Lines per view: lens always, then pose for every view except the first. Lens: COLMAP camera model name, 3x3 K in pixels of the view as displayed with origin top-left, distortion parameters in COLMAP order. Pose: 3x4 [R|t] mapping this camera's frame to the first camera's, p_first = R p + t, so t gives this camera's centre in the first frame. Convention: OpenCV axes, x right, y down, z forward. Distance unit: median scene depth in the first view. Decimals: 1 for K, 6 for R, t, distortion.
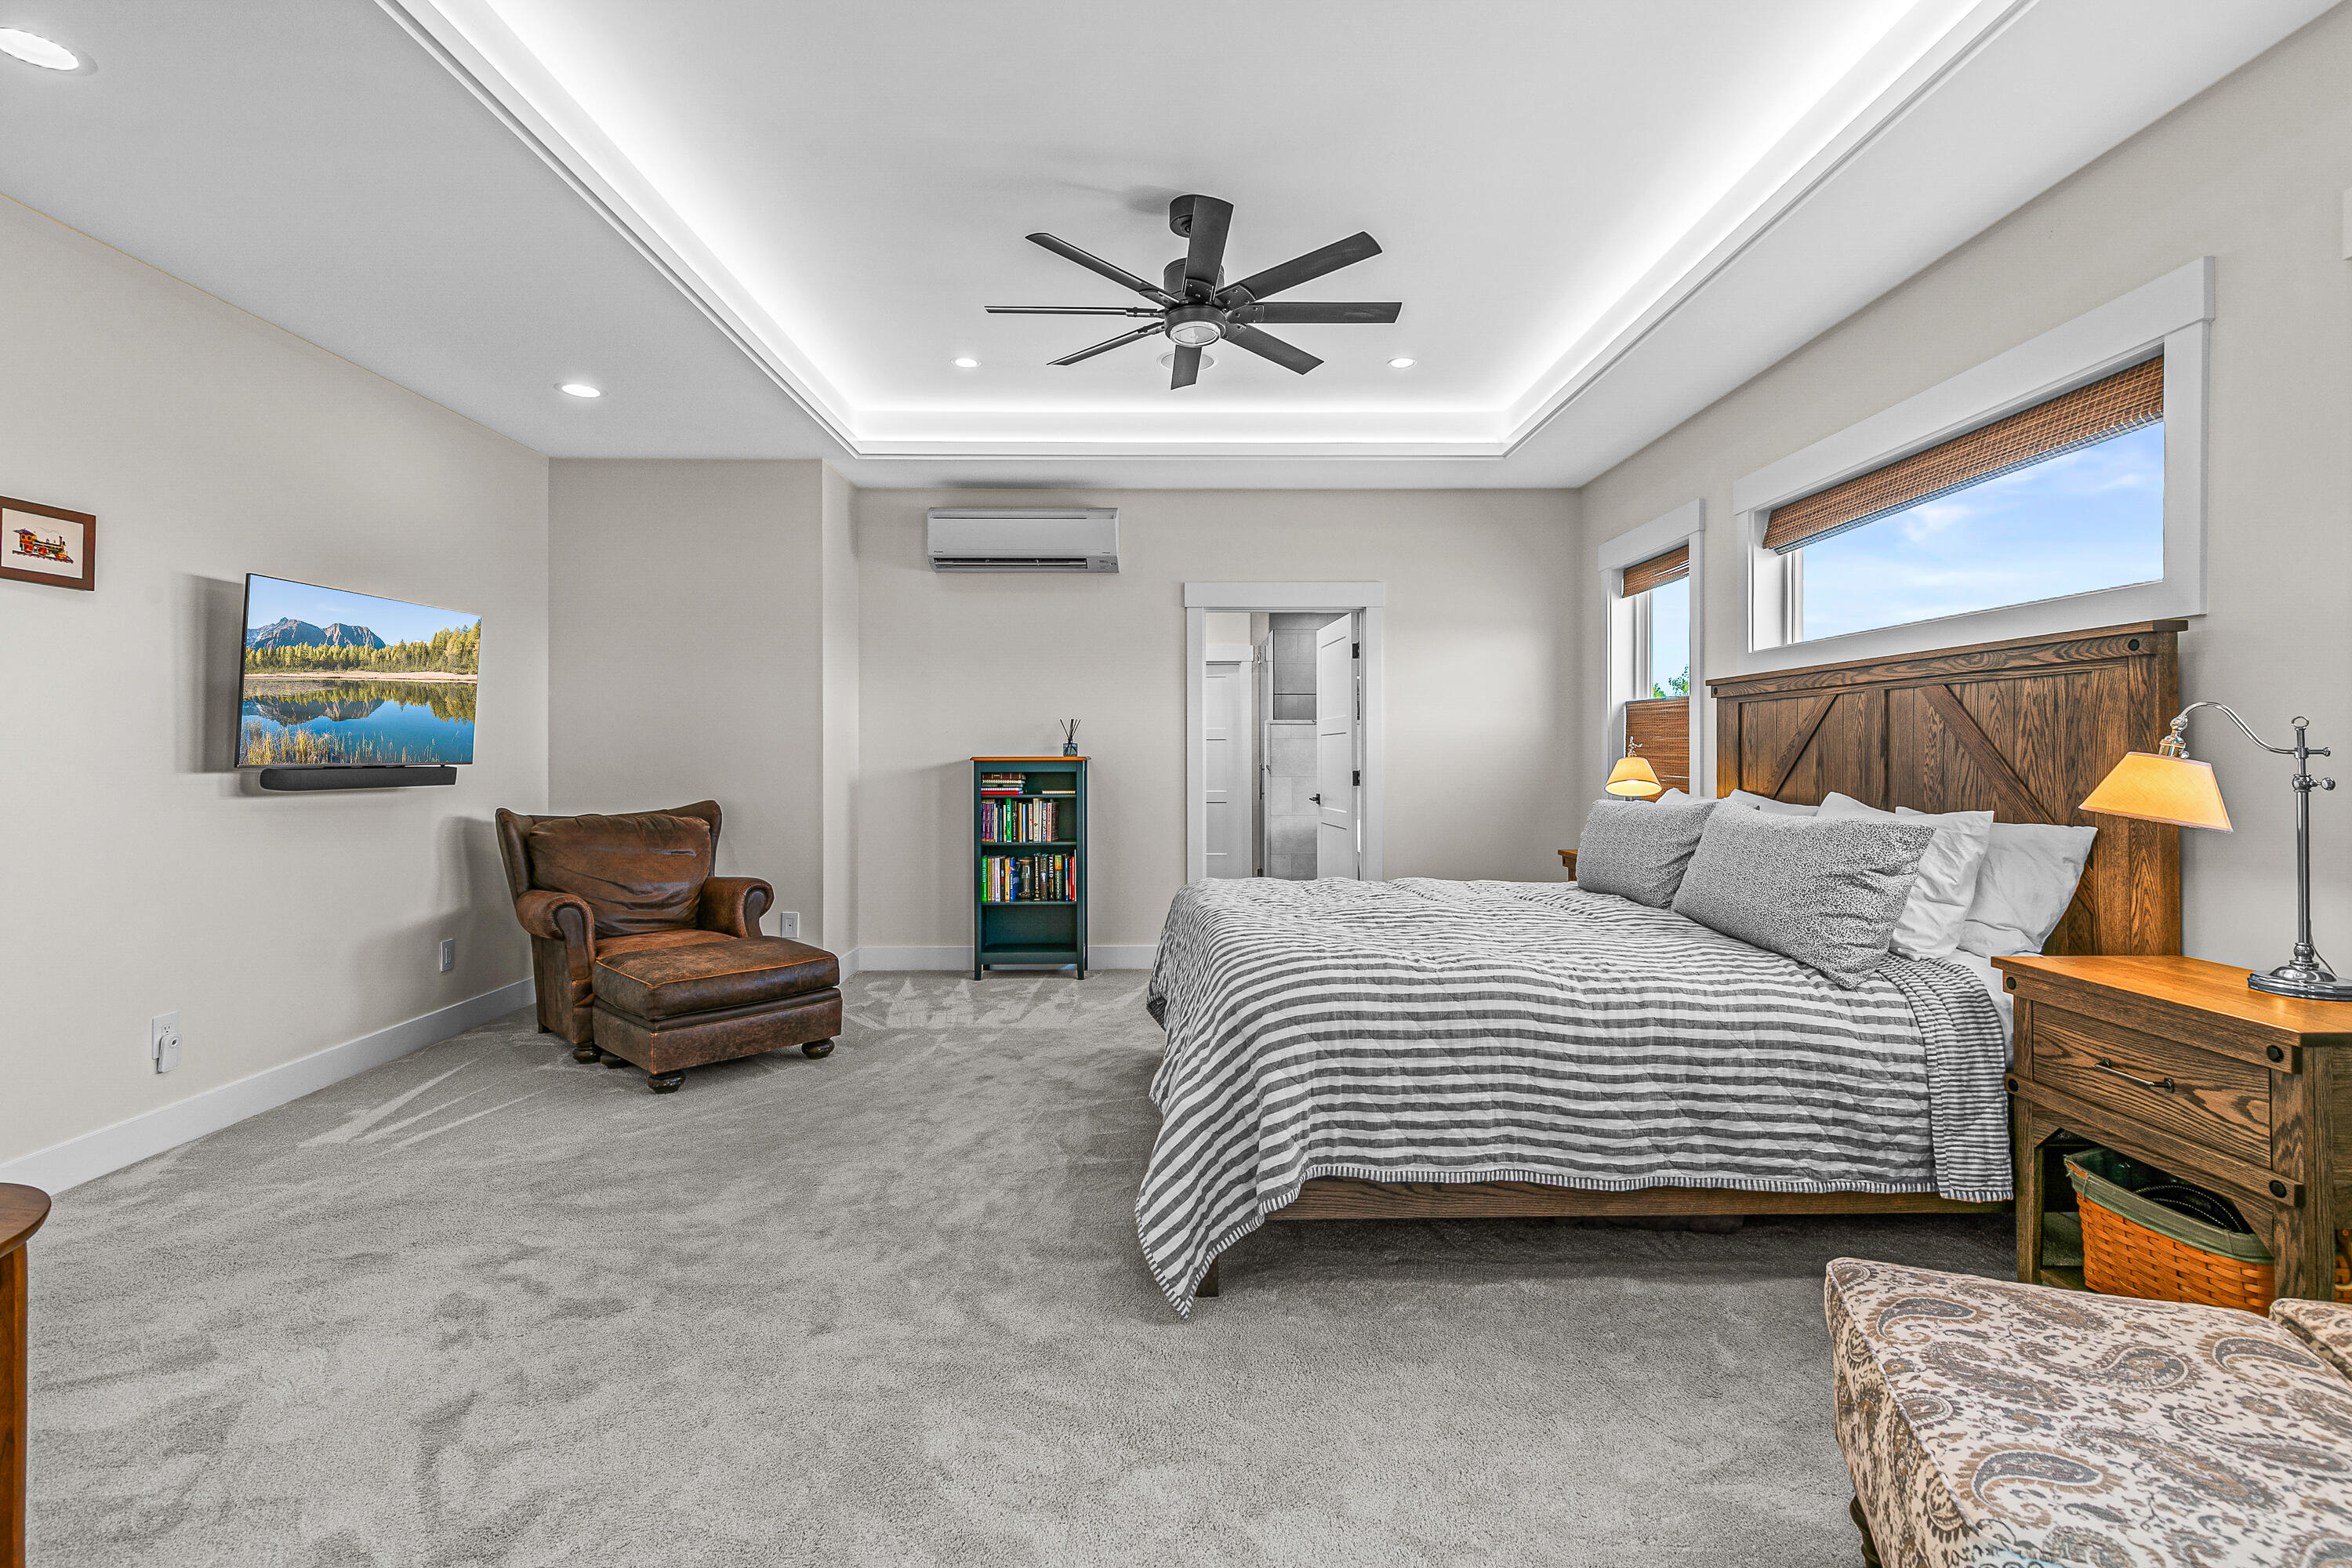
lens RADIAL K [[1060.3, 0, 1174.8], [0, 1060.3, 791.4], [0, 0, 1]] dist [0.007549, -0.000321]
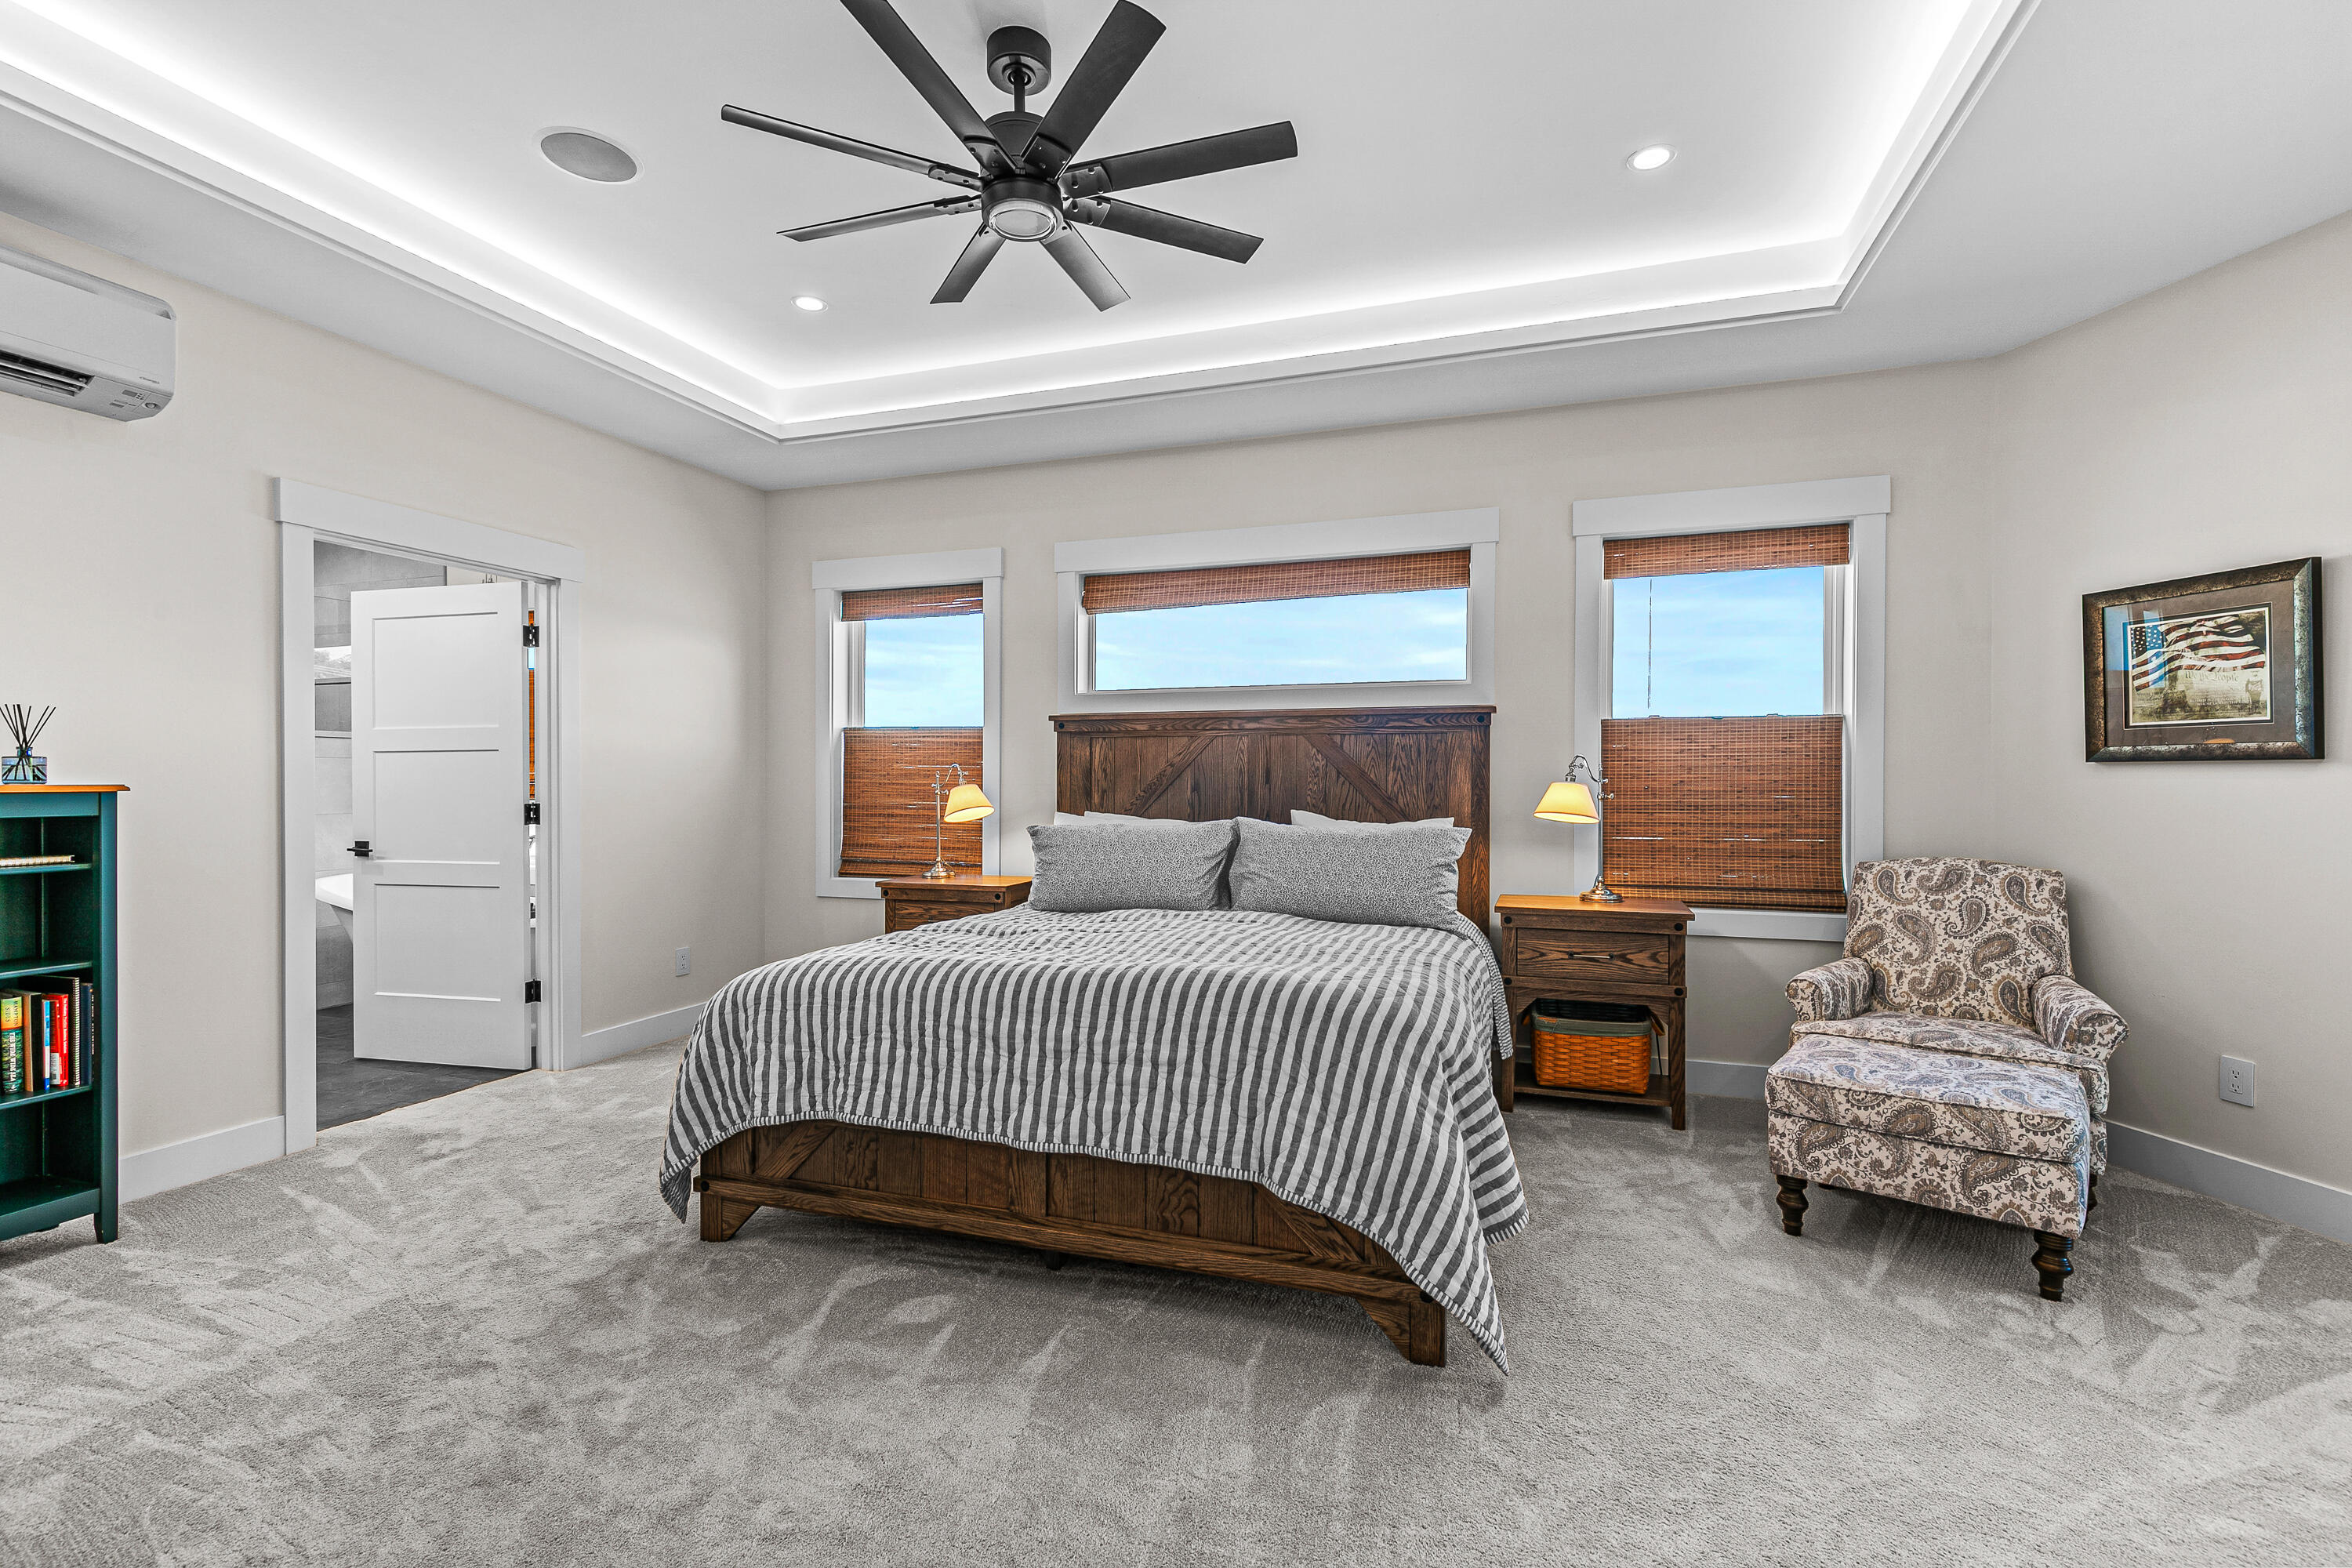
lens RADIAL K [[1079.4, 0, 1178.6], [0, 1079.4, 798.2], [0, 0, 1]] dist [0.000812, -0.000211]
pose [[0.331731, -0.012805, 0.943287, -0.674980], [0.030929, 0.999518, 0.002691, -0.021266], [-0.942867, 0.028282, 0.331967, 0.644538]]
